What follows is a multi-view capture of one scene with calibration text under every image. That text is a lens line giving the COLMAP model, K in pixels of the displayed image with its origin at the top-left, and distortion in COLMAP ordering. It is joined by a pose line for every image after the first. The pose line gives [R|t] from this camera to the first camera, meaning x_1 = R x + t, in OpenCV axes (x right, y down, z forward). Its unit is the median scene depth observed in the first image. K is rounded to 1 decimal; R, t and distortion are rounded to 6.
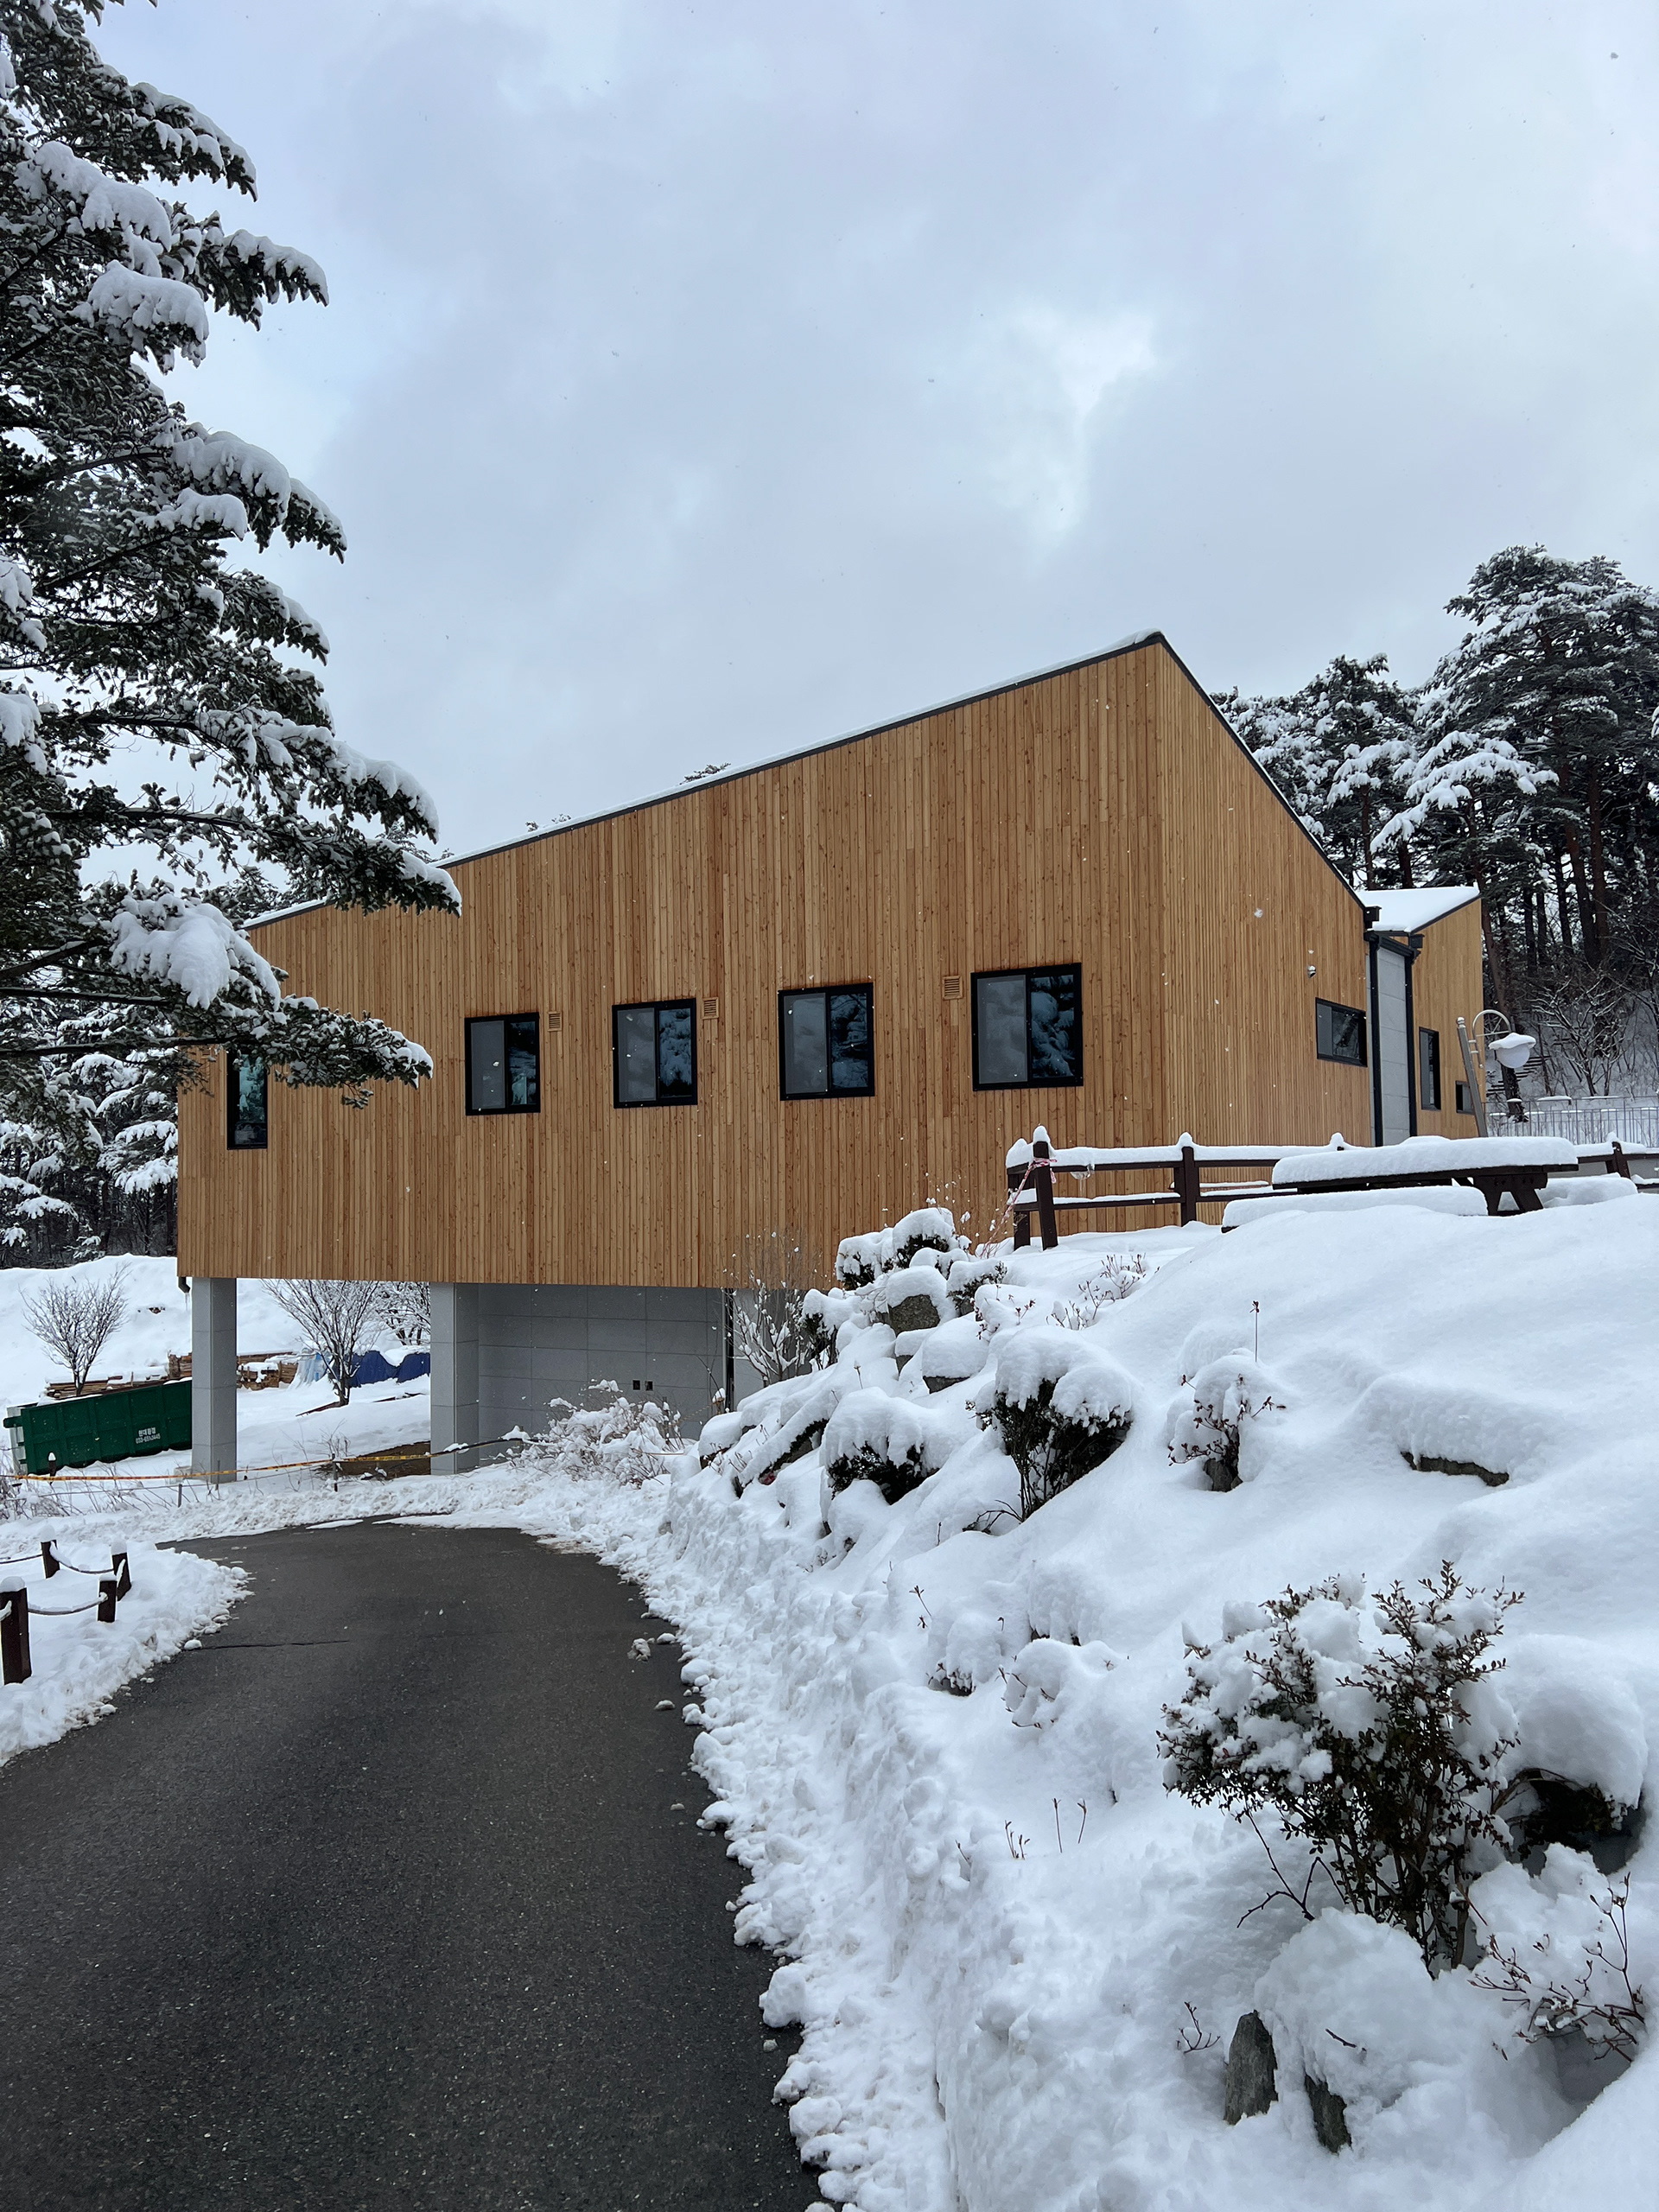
lens RADIAL K [[1684.7, 0, 840.7], [0, 1684.7, 1117.3], [0, 0, 1]] dist [0.030380, -0.008300]
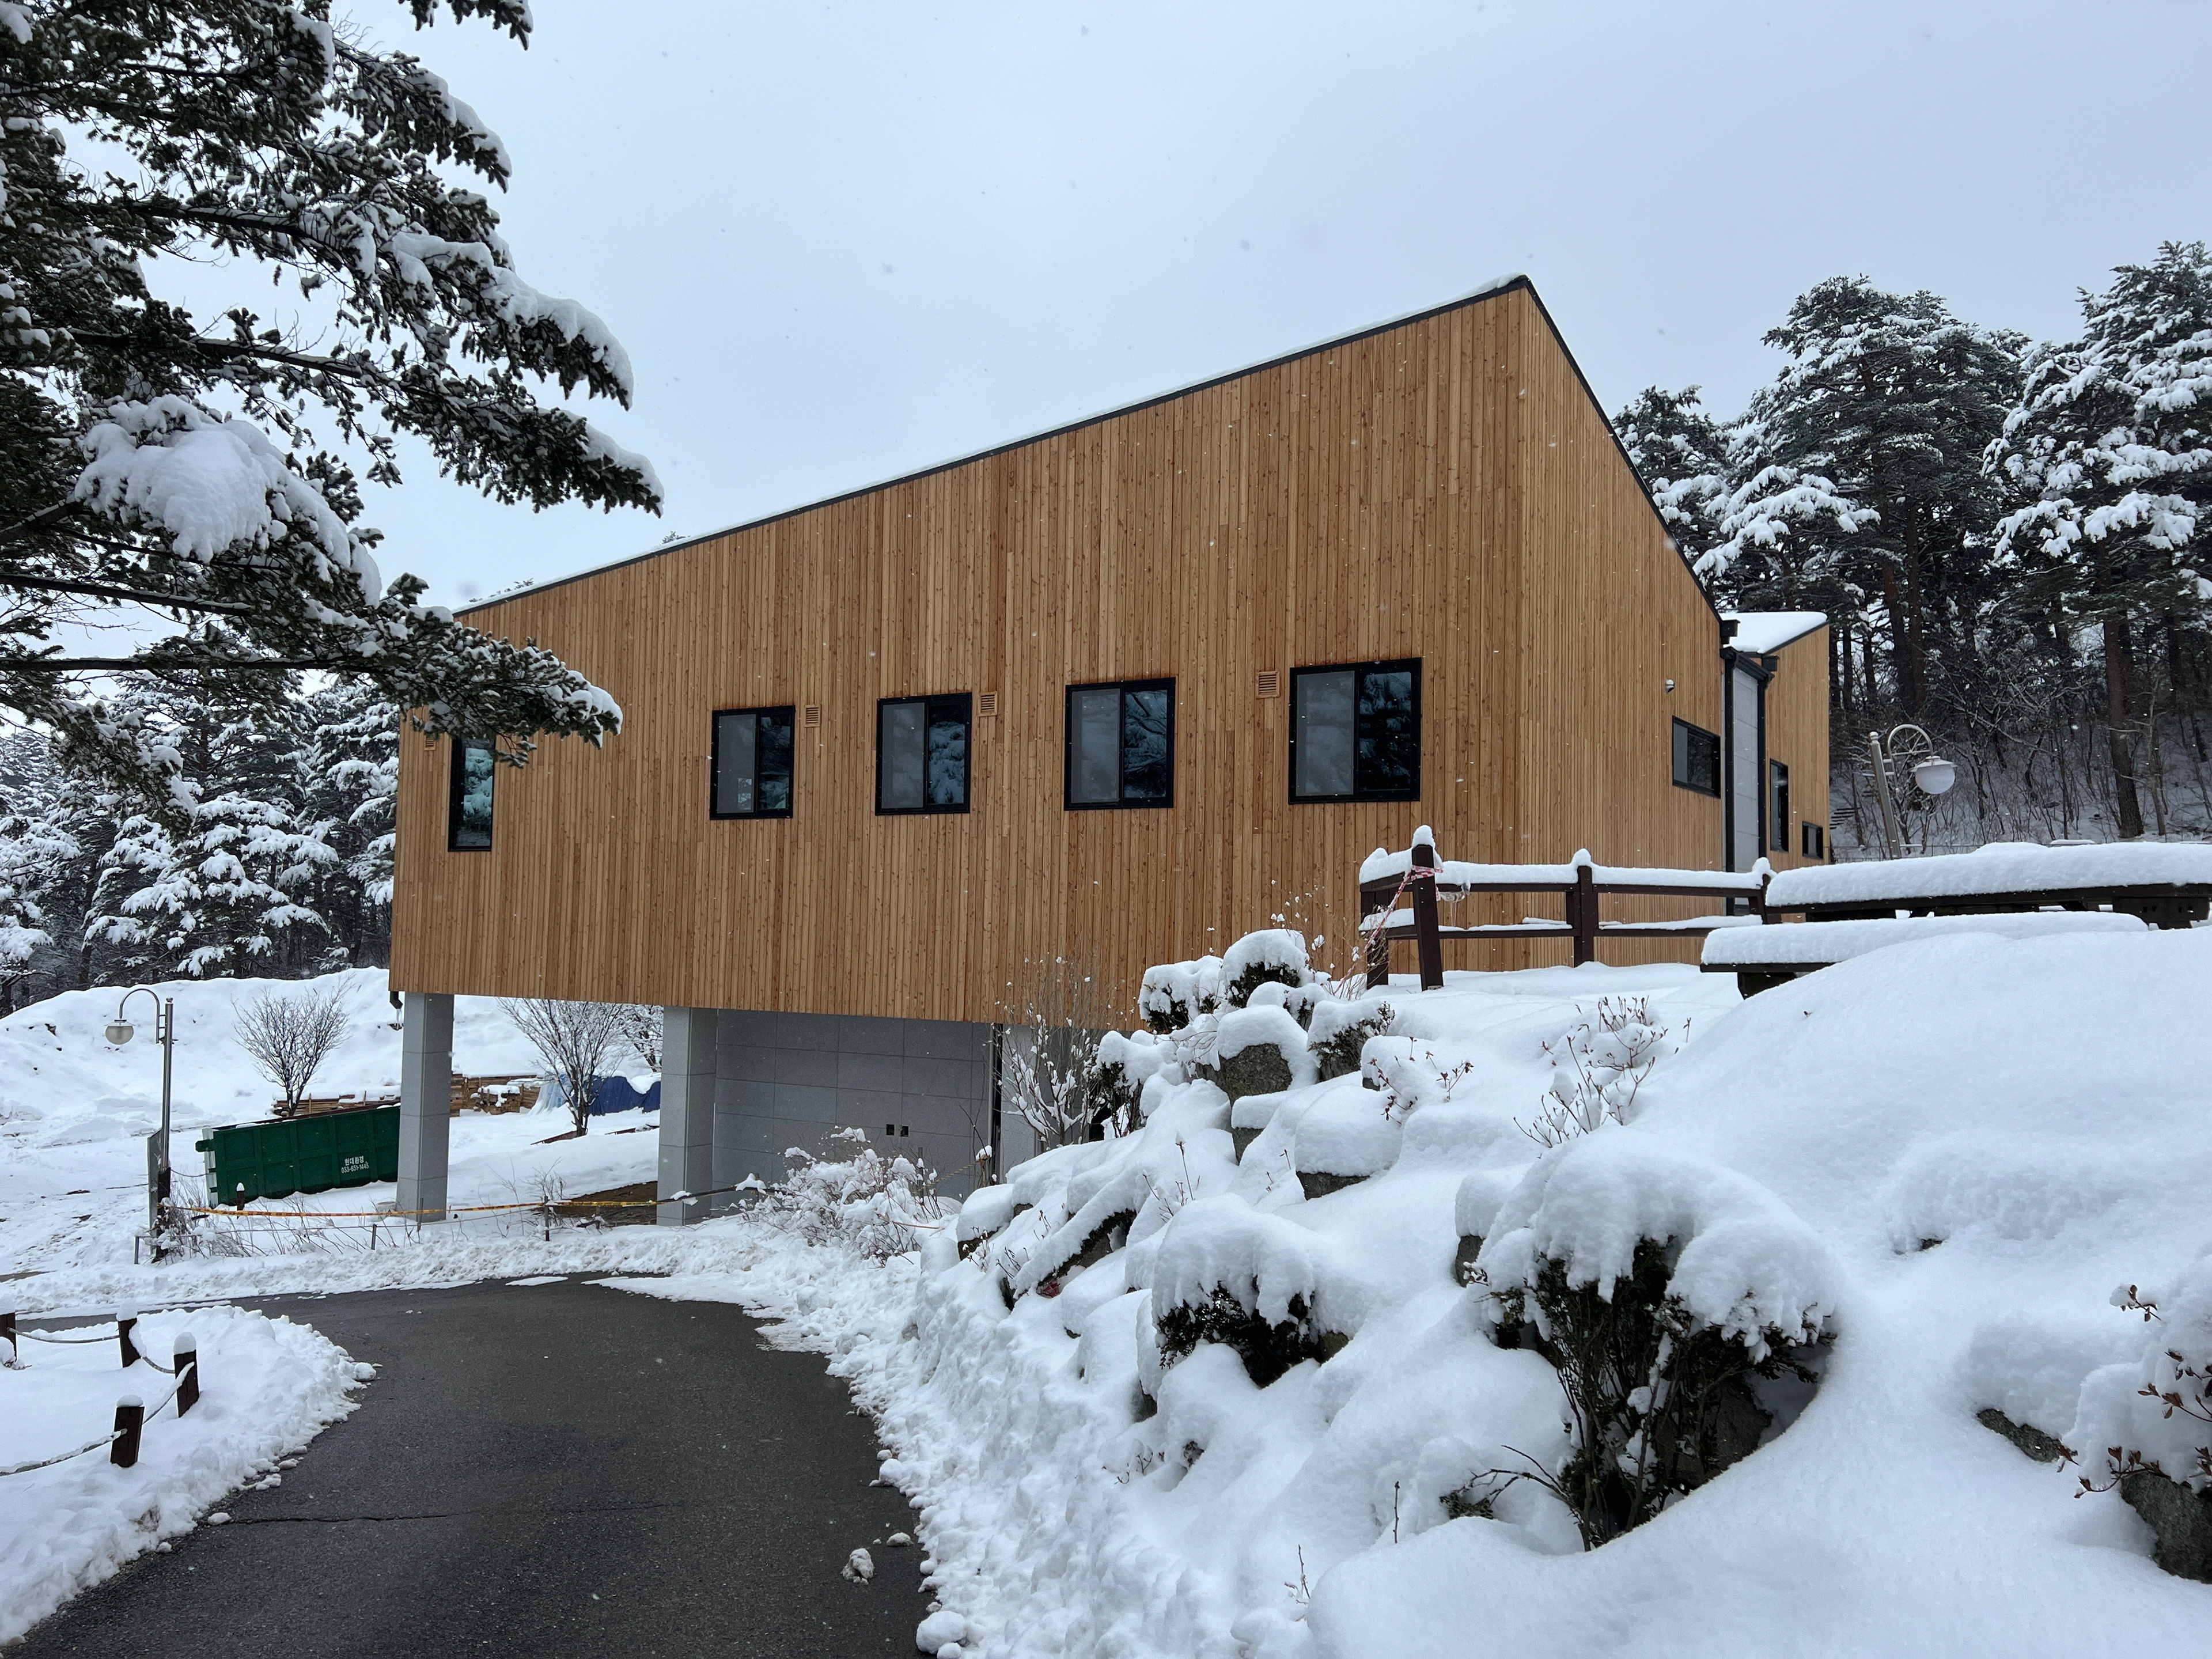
lens RADIAL K [[1684.7, 0, 1094.3], [0, 1684.7, 805.9], [0, 0, 1]] dist [0.030380, -0.008300]
pose [[0.999438, 0.031694, -0.010945, -0.011660], [-0.031996, 0.999079, -0.028587, 0.012962], [0.010028, 0.028921, 0.999531, 0.136259]]
